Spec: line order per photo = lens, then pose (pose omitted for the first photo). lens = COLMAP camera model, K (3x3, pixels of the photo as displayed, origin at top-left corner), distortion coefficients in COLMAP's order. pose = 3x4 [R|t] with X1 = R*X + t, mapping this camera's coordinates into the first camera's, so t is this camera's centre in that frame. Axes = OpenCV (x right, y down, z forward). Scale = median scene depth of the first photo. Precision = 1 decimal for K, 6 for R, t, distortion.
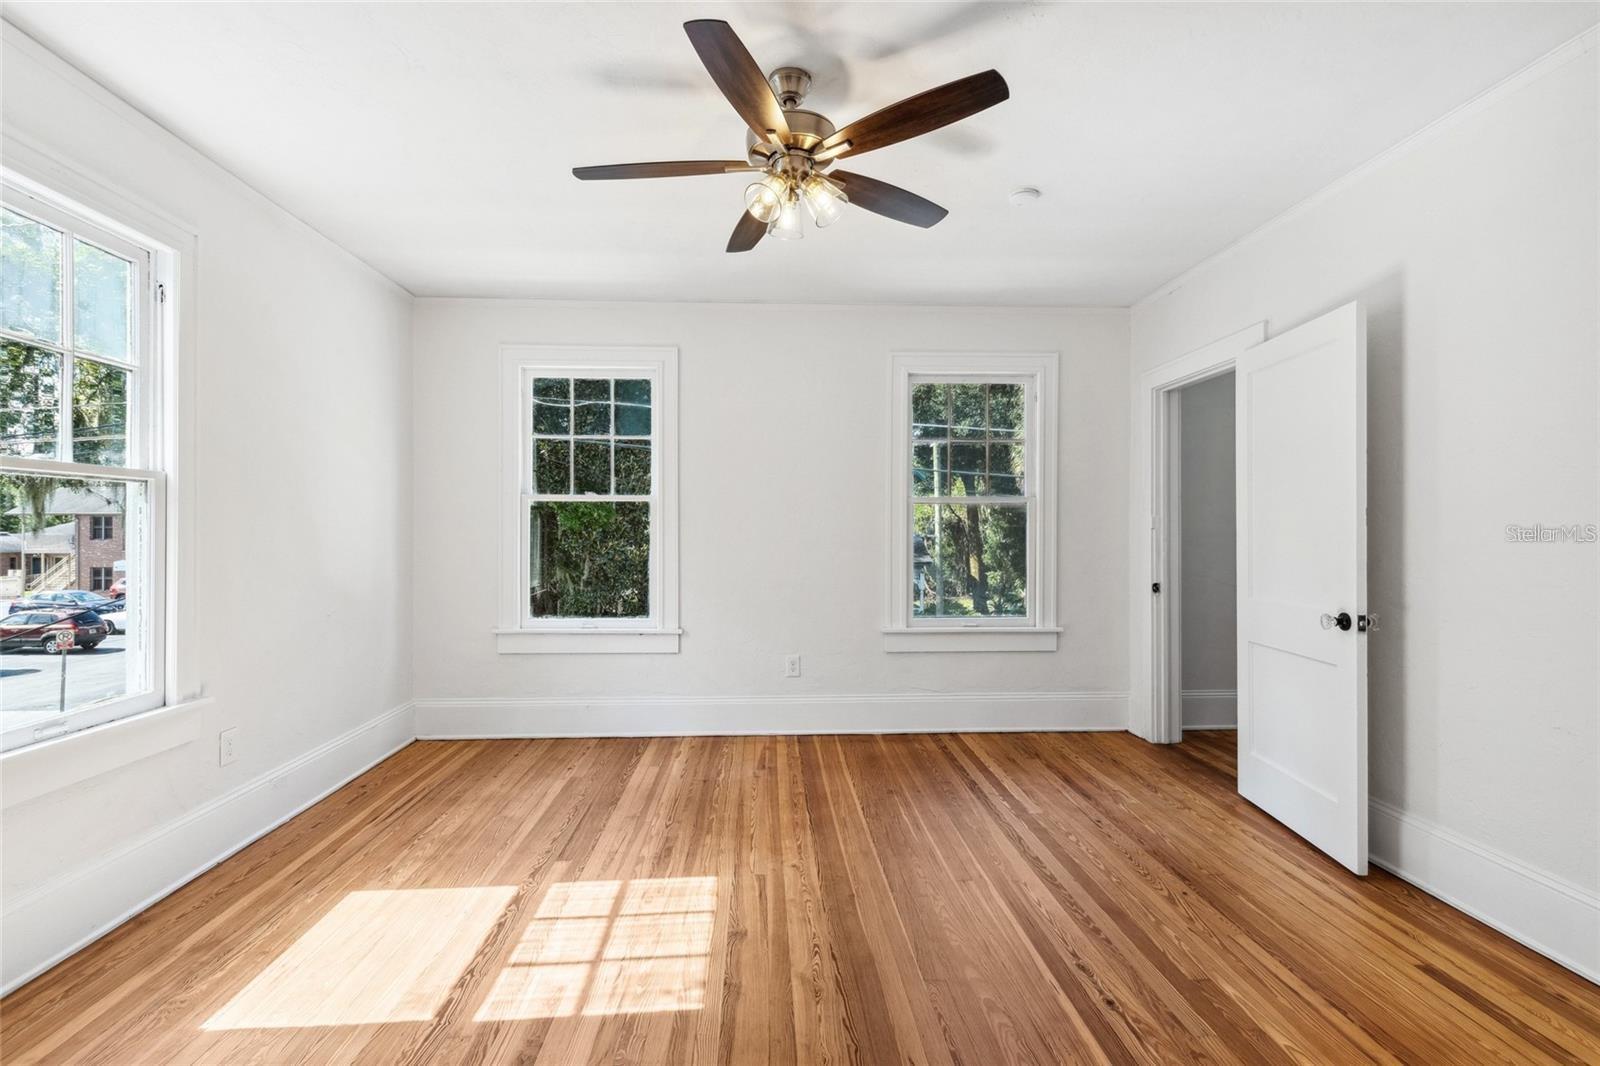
lens RADIAL K [[725.7, 0, 807.3], [0, 725.7, 524.3], [0, 0, 1]] dist [-0.000769, 0.000272]
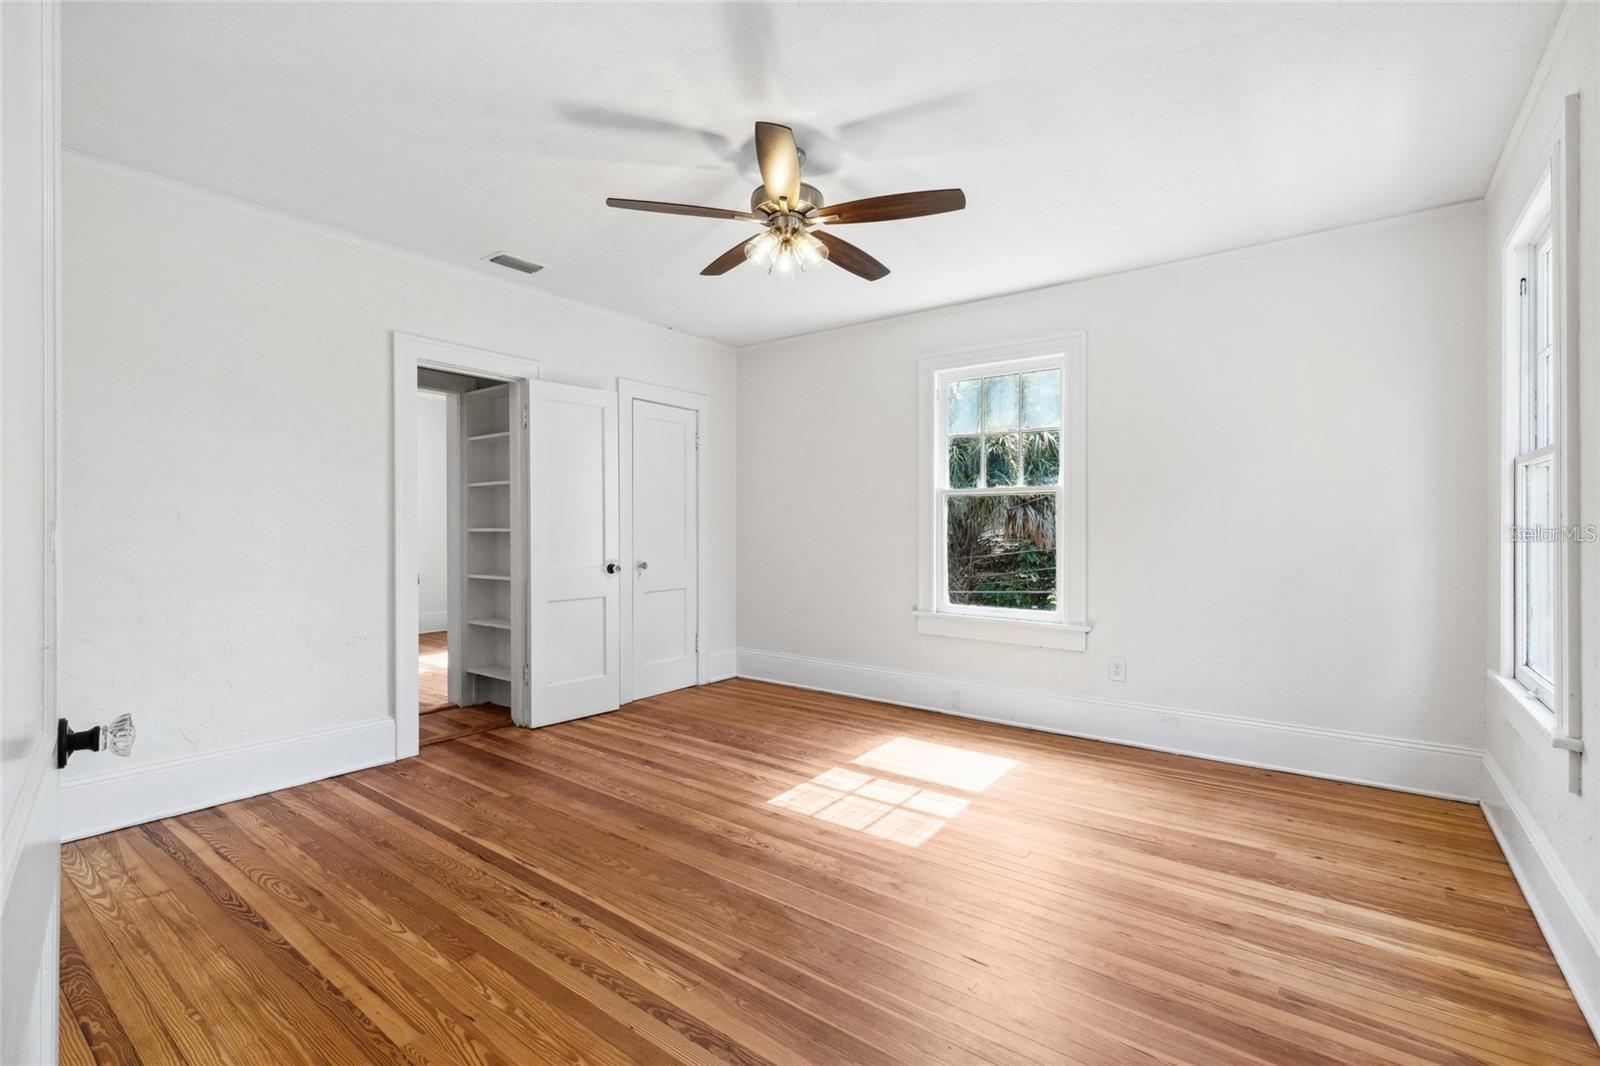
lens RADIAL K [[725.7, 0, 785.7], [0, 725.7, 531.9], [0, 0, 1]] dist [-0.000769, 0.000272]
pose [[-0.664519, 0.002749, -0.747267, 0.906767], [0.001455, 0.999996, 0.002384, 0.031094], [0.747270, 0.000497, -0.664520, 1.815108]]
